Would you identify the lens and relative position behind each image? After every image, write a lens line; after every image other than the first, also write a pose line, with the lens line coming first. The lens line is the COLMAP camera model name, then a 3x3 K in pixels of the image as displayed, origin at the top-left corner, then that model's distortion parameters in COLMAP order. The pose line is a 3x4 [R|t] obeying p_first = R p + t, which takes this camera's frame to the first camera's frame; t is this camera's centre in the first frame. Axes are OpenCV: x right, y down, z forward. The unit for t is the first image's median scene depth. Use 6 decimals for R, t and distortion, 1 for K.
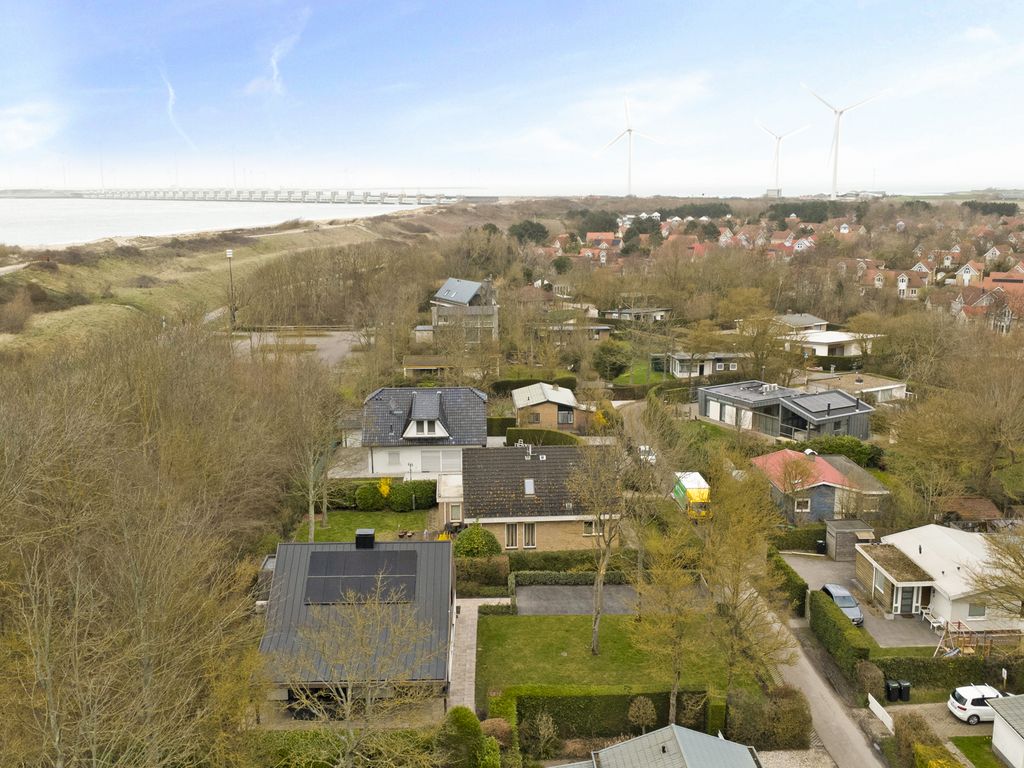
lens RADIAL K [[974.8, 0, 512.0], [0, 974.8, 384.0], [0, 0, 1]] dist [0.006776, 0.011865]
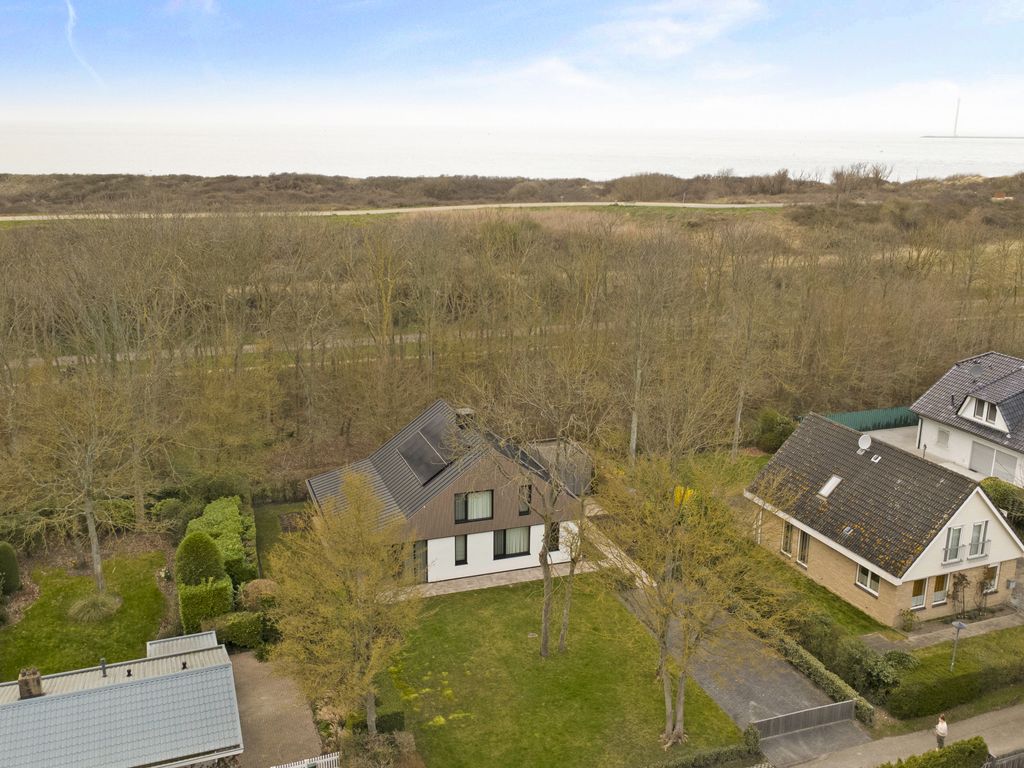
lens RADIAL K [[963.5, 0, 512.0], [0, 963.5, 384.0], [0, 0, 1]] dist [0.000819, 0.025866]
pose [[0.322940, 0.256676, -0.910949, 0.373520], [-0.200620, 0.959213, 0.199153, -0.039397], [0.924912, 0.118440, 0.361262, 0.350000]]
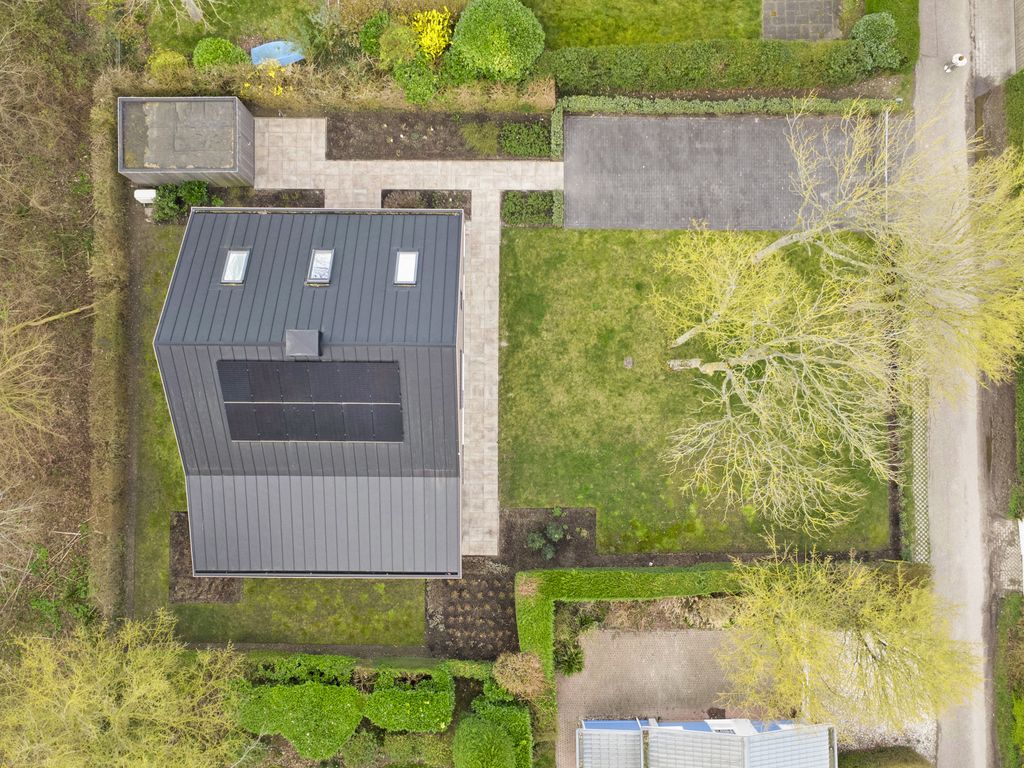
lens RADIAL K [[963.5, 0, 512.0], [0, 963.5, 384.0], [0, 0, 1]] dist [0.000819, 0.025866]
pose [[0.999723, 0.023286, 0.003316, -0.015446], [-0.008530, 0.227564, 0.973726, -0.196533], [0.021919, -0.973485, 0.227700, 0.431440]]
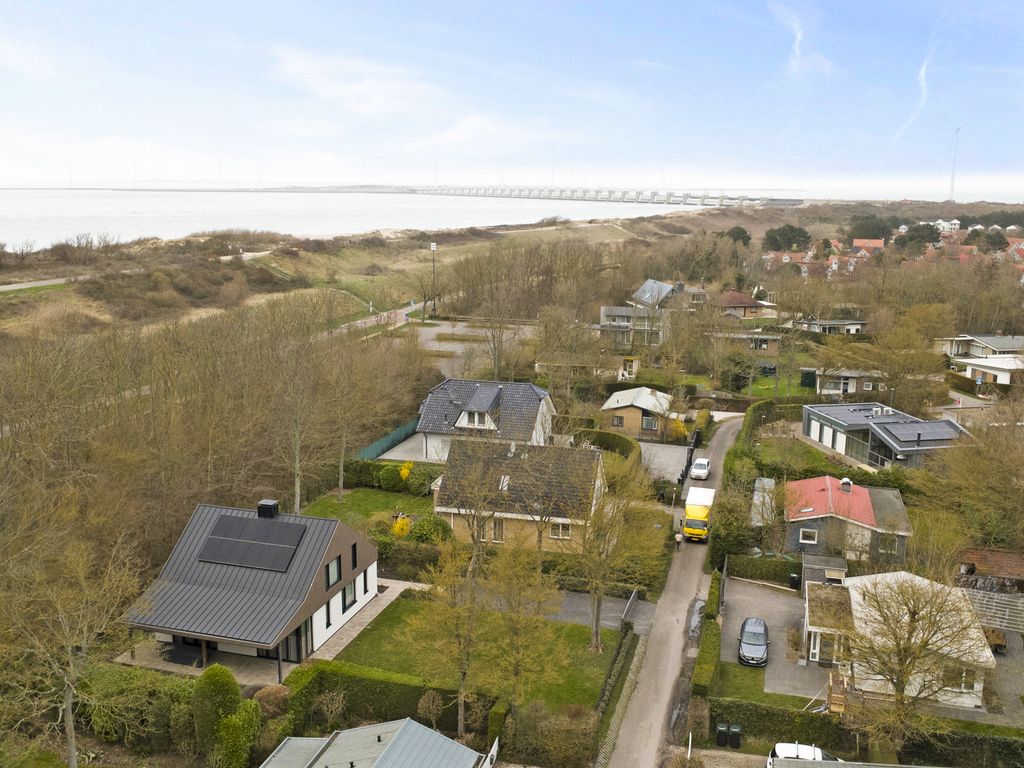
lens RADIAL K [[963.5, 0, 512.0], [0, 963.5, 384.0], [0, 0, 1]] dist [0.000819, 0.025866]
pose [[0.950777, 0.077732, -0.299967, 0.212662], [-0.077112, 0.996925, 0.013926, -0.008354], [0.300127, 0.009890, 0.953848, 0.027043]]
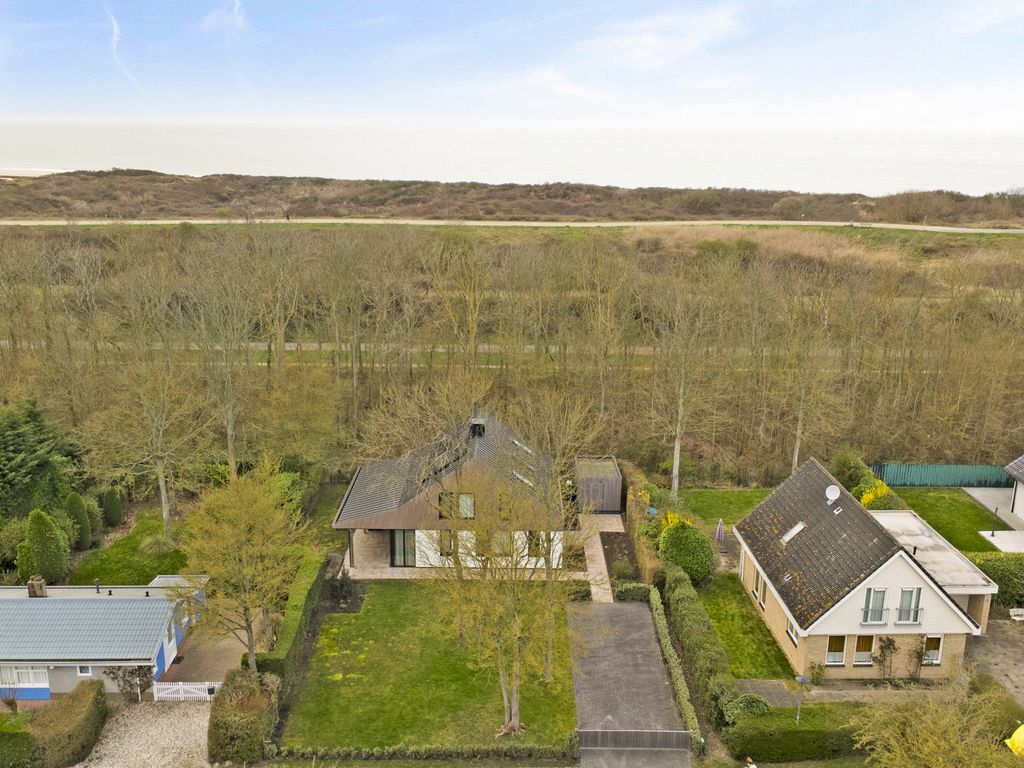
lens RADIAL K [[963.5, 0, 512.0], [0, 963.5, 384.0], [0, 0, 1]] dist [0.000819, 0.025866]
pose [[-0.019289, 0.268131, -0.963189, 0.444313], [-0.207980, 0.941219, 0.266180, -0.093498], [0.977943, 0.205458, 0.037610, 0.500770]]
